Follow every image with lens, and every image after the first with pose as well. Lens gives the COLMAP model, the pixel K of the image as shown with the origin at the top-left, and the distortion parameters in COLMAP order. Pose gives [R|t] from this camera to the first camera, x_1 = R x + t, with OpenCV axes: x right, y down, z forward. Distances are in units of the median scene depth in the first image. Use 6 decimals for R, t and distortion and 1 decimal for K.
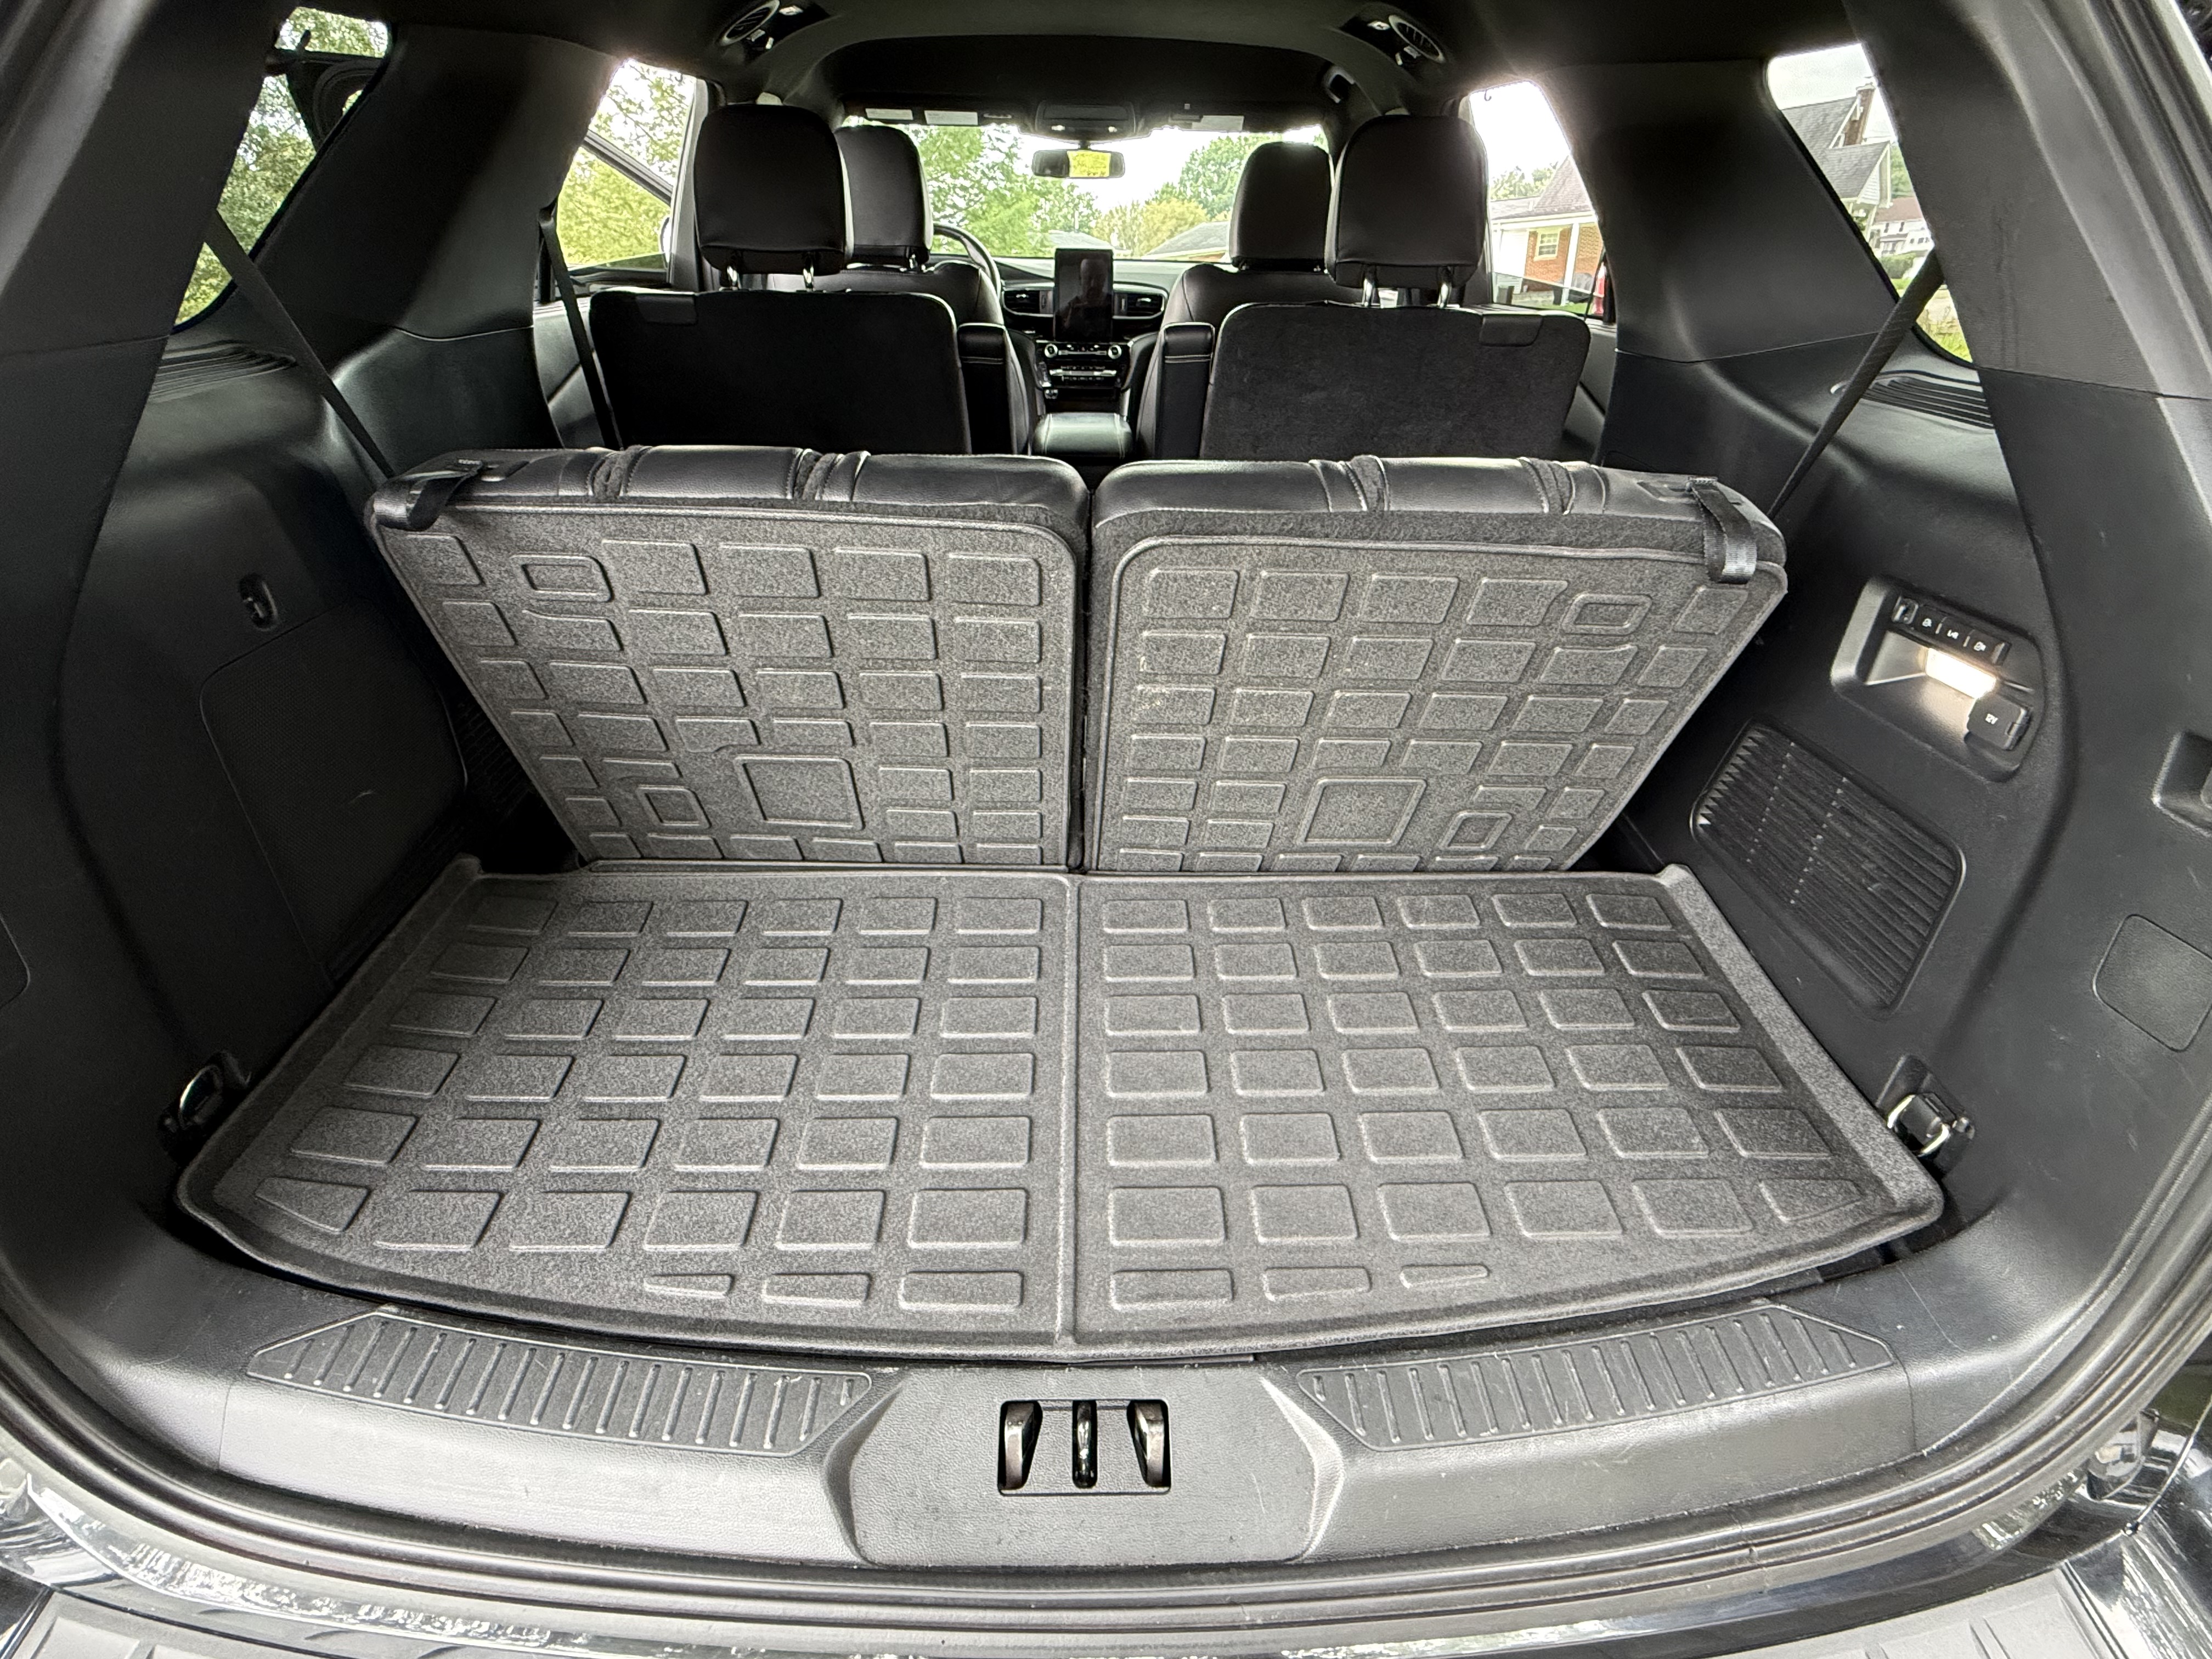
lens RADIAL K [[1029.8, 0, 1106.0], [0, 1029.8, 829.5], [0, 0, 1]] dist [-0.000903, -0.000088]
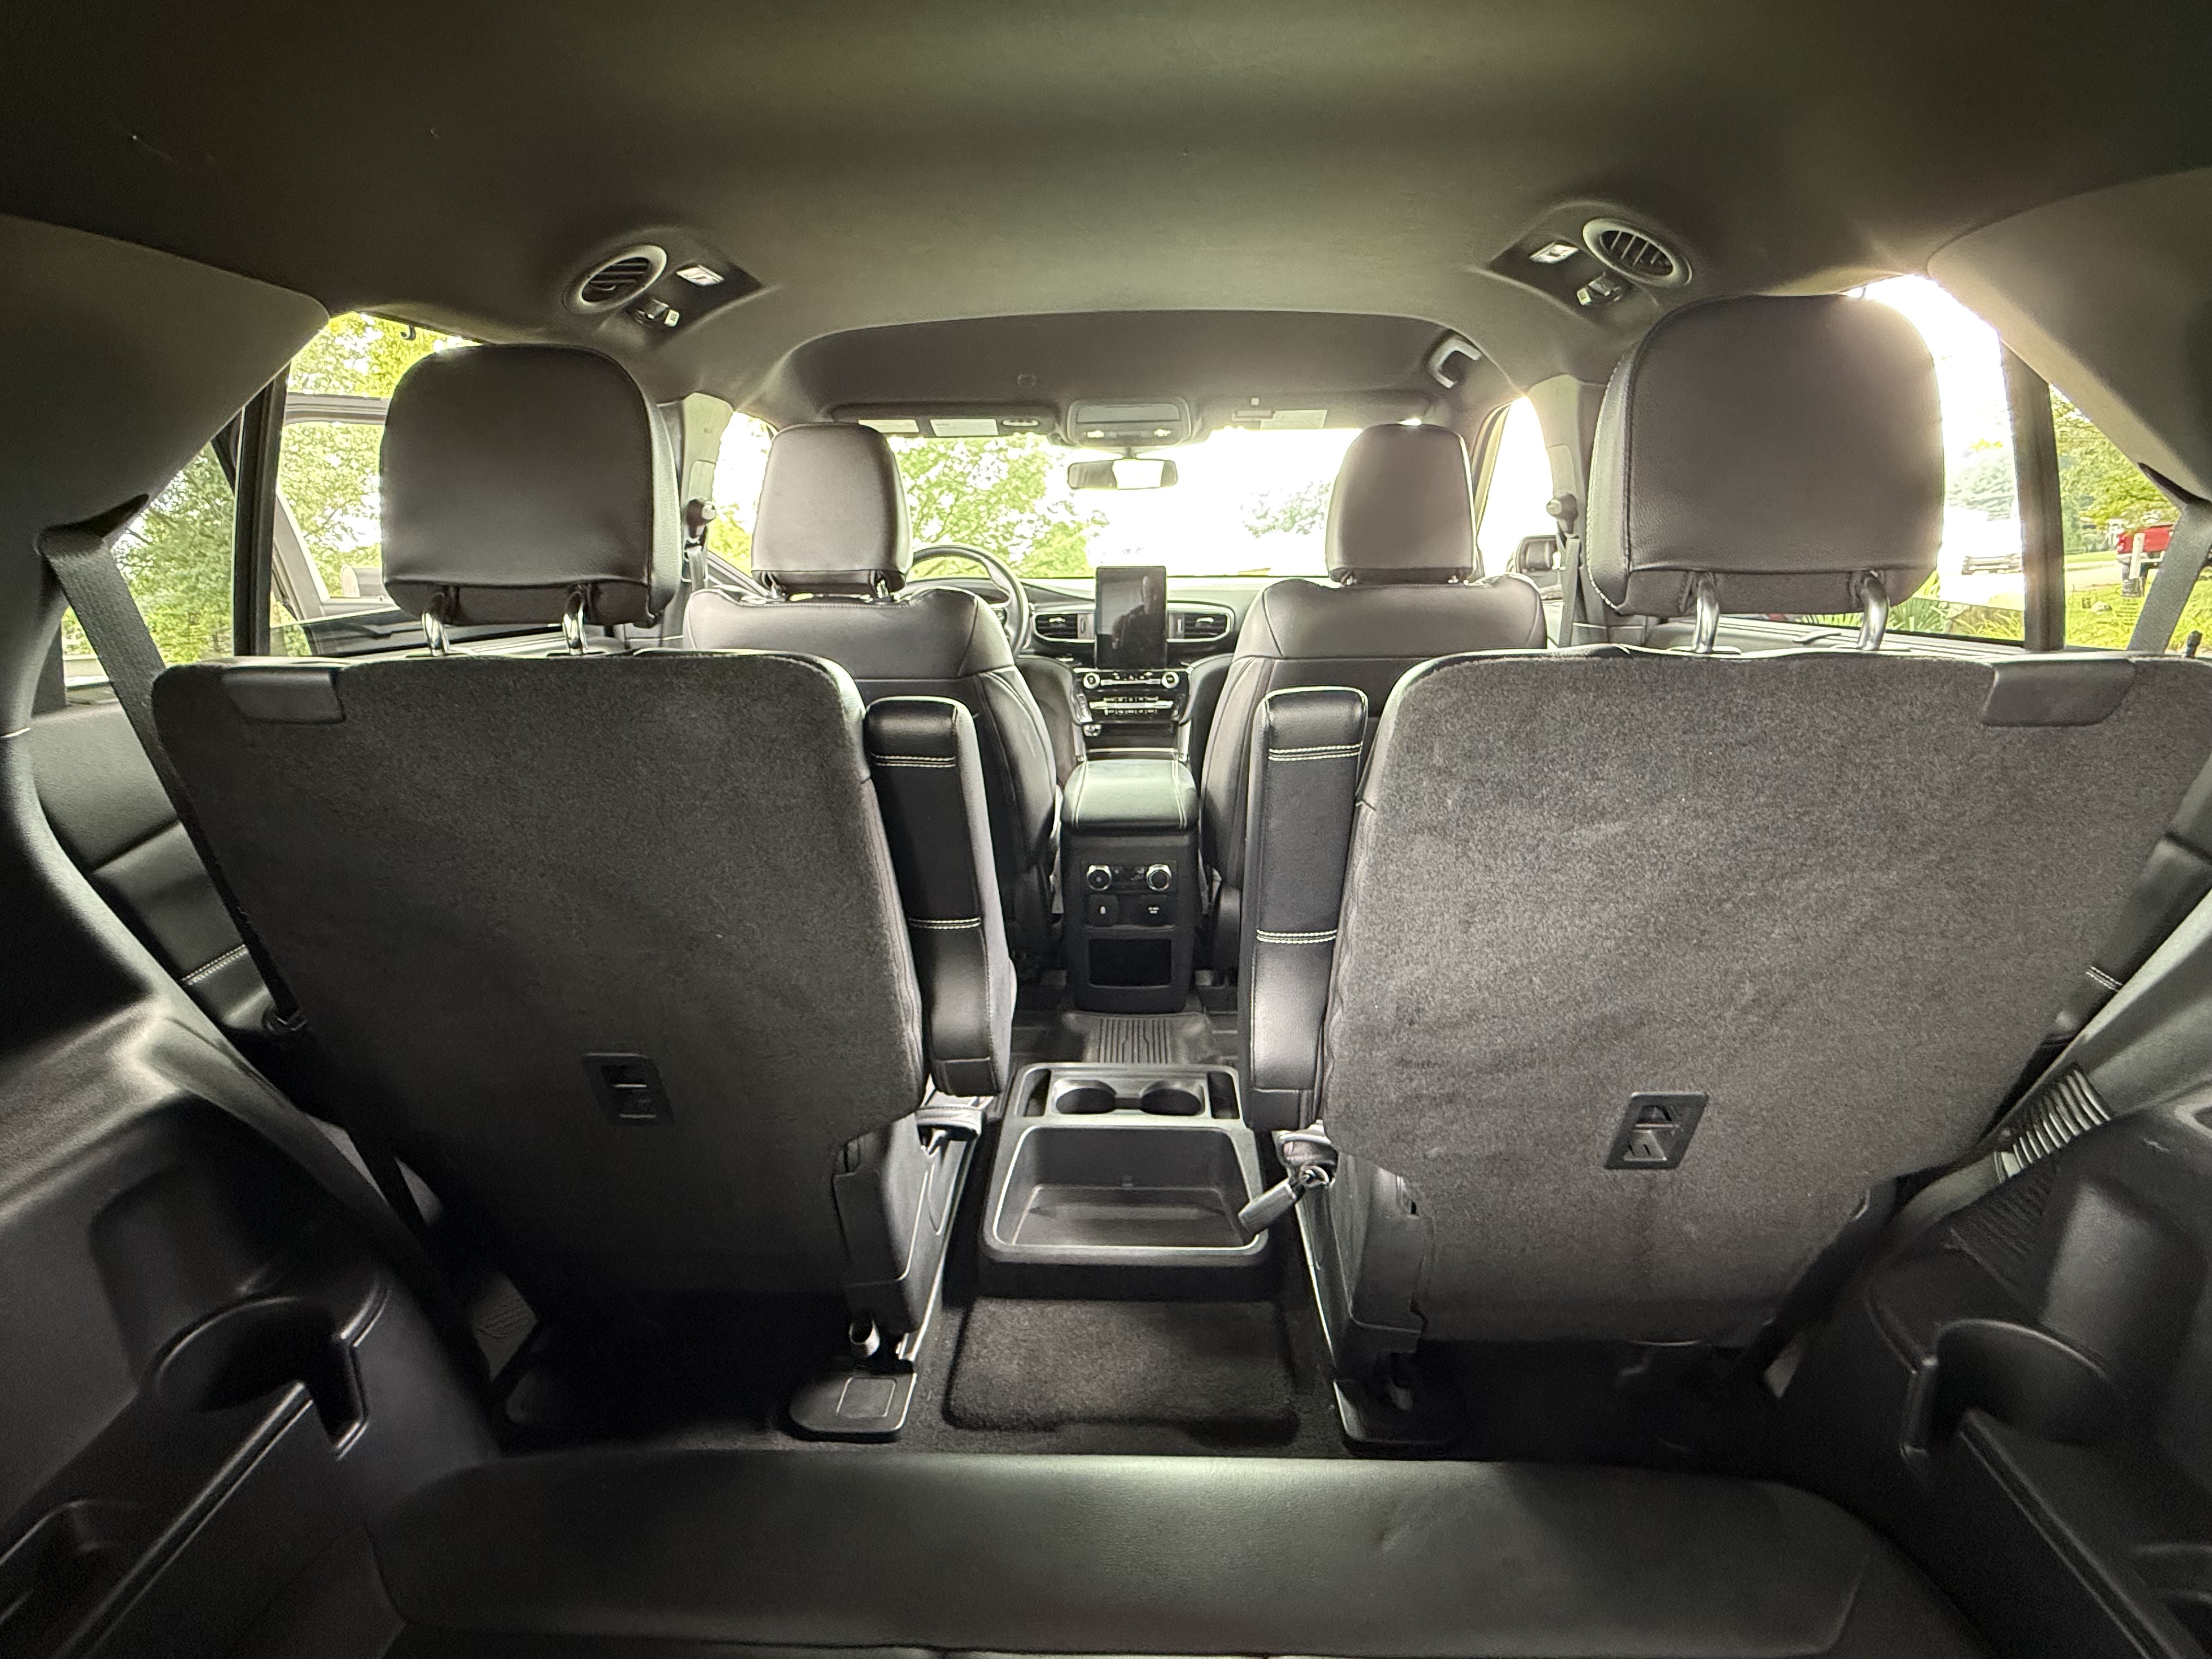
lens RADIAL K [[1029.8, 0, 1106.0], [0, 1029.8, 829.5], [0, 0, 1]] dist [-0.000903, -0.000088]
pose [[0.998143, -0.017958, -0.058206, 0.003456], [0.002093, 0.965101, -0.261868, -0.156276], [0.060877, 0.261260, 0.963347, 0.280309]]
